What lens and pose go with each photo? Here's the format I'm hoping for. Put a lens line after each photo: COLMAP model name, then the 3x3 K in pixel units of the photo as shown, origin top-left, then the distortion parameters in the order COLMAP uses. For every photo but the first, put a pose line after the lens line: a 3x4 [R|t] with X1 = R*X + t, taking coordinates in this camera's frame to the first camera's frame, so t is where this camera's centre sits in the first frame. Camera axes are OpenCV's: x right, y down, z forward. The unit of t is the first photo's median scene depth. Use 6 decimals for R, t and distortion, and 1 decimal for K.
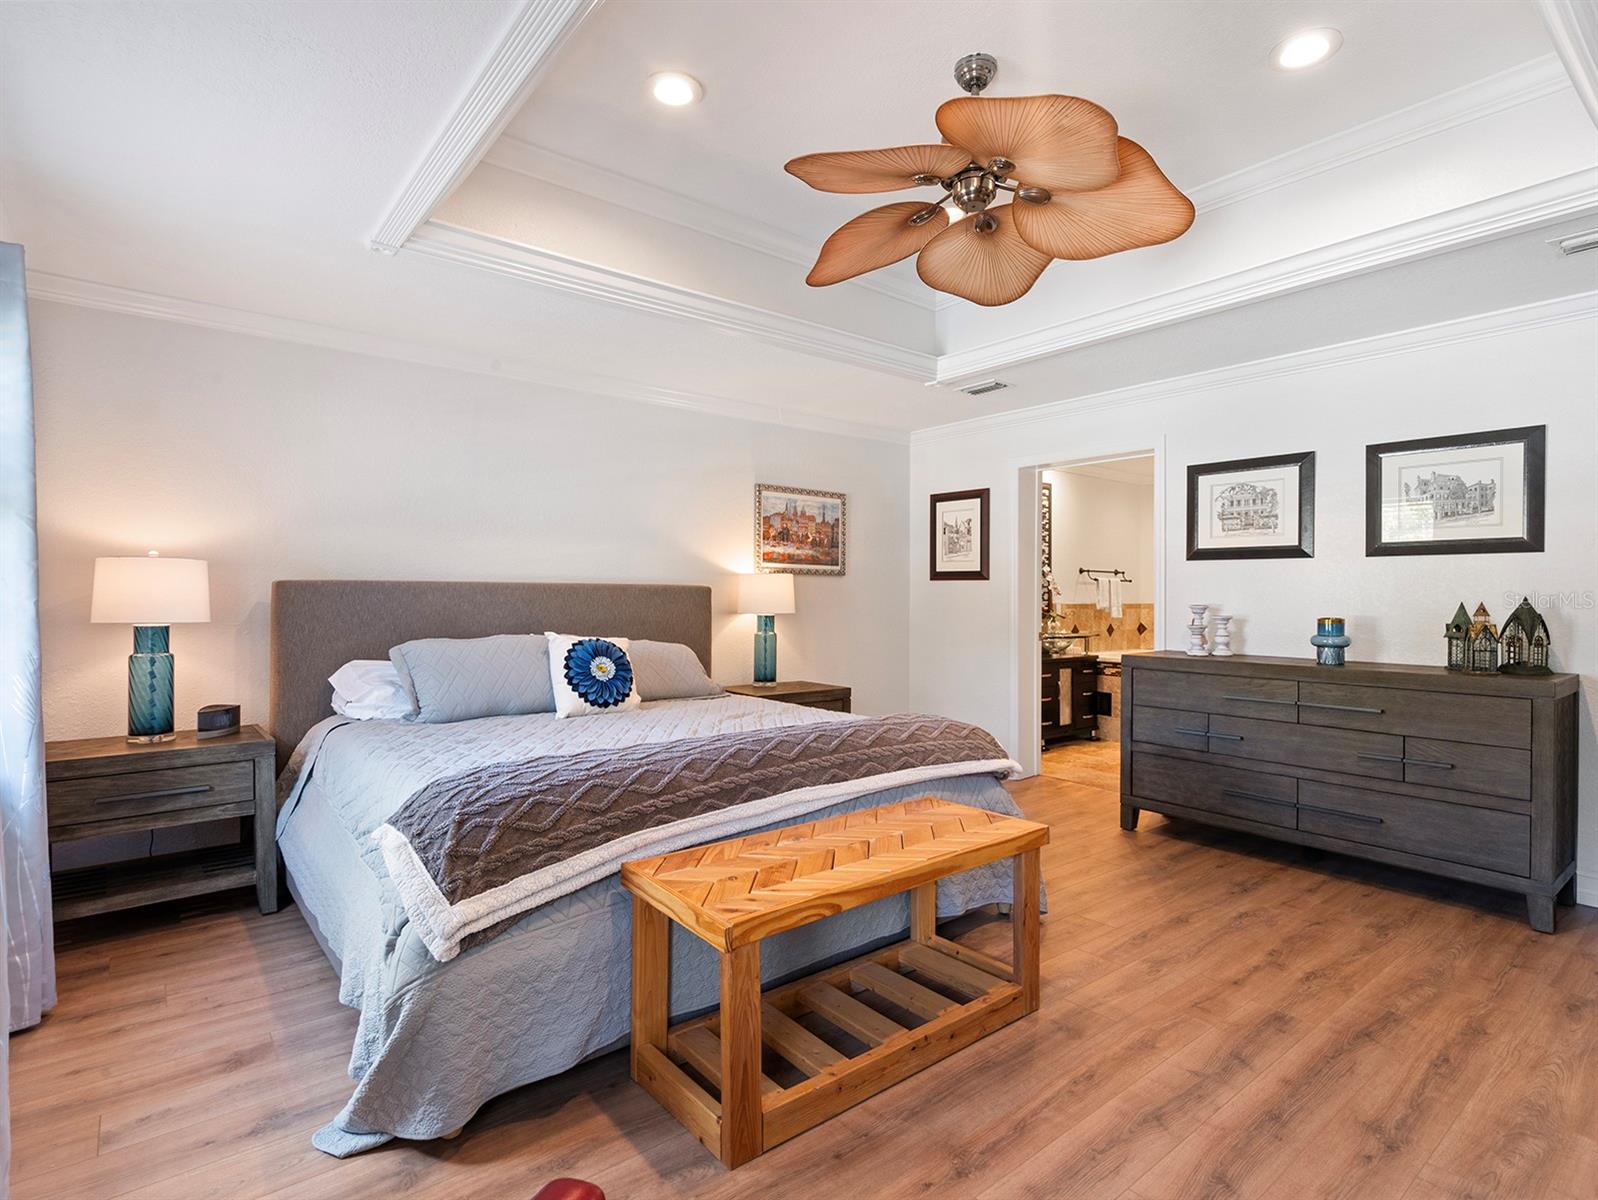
lens RADIAL K [[824.7, 0, 795.1], [0, 824.7, 603.5], [0, 0, 1]] dist [0.002141, 0.001117]
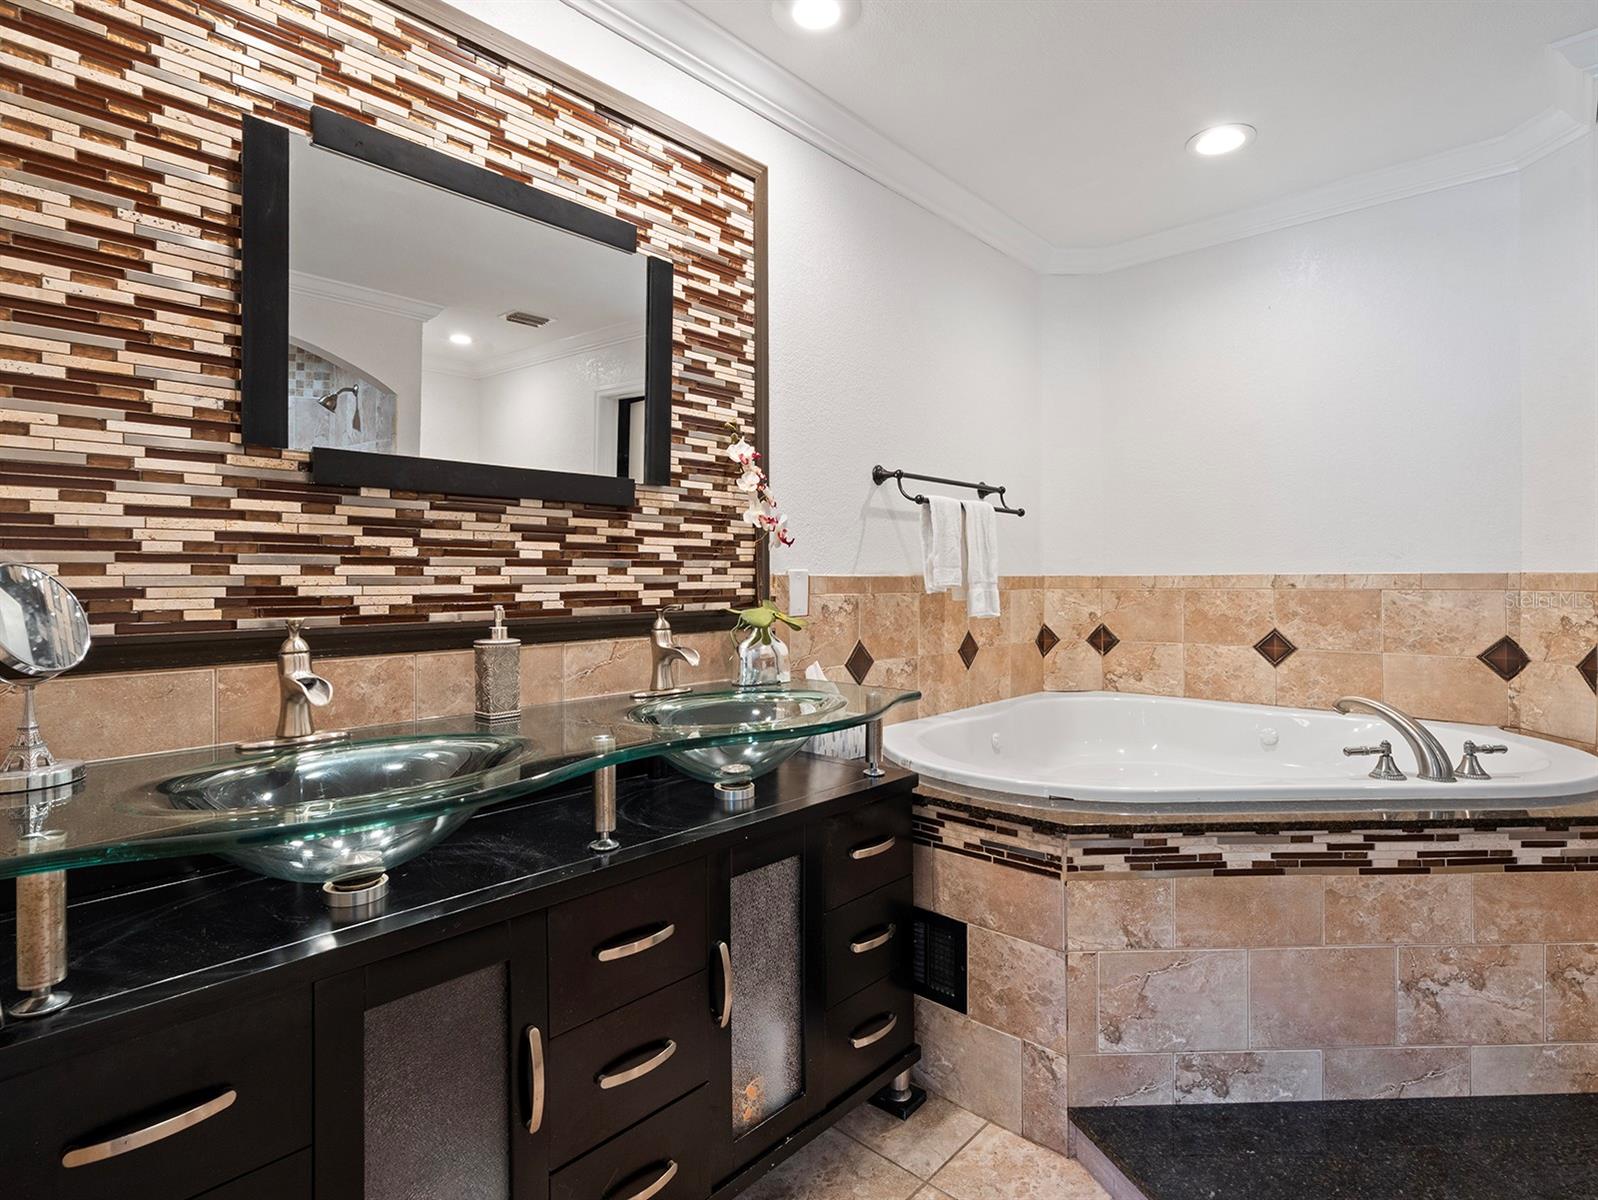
lens RADIAL K [[824.7, 0, 801.1], [0, 824.7, 587.8], [0, 0, 1]] dist [0.002141, 0.001117]
pose [[0.988792, -0.011238, 0.148876, 0.365827], [0.010392, 0.999925, 0.006462, 0.003168], [-0.148937, -0.004843, 0.988835, 0.933531]]
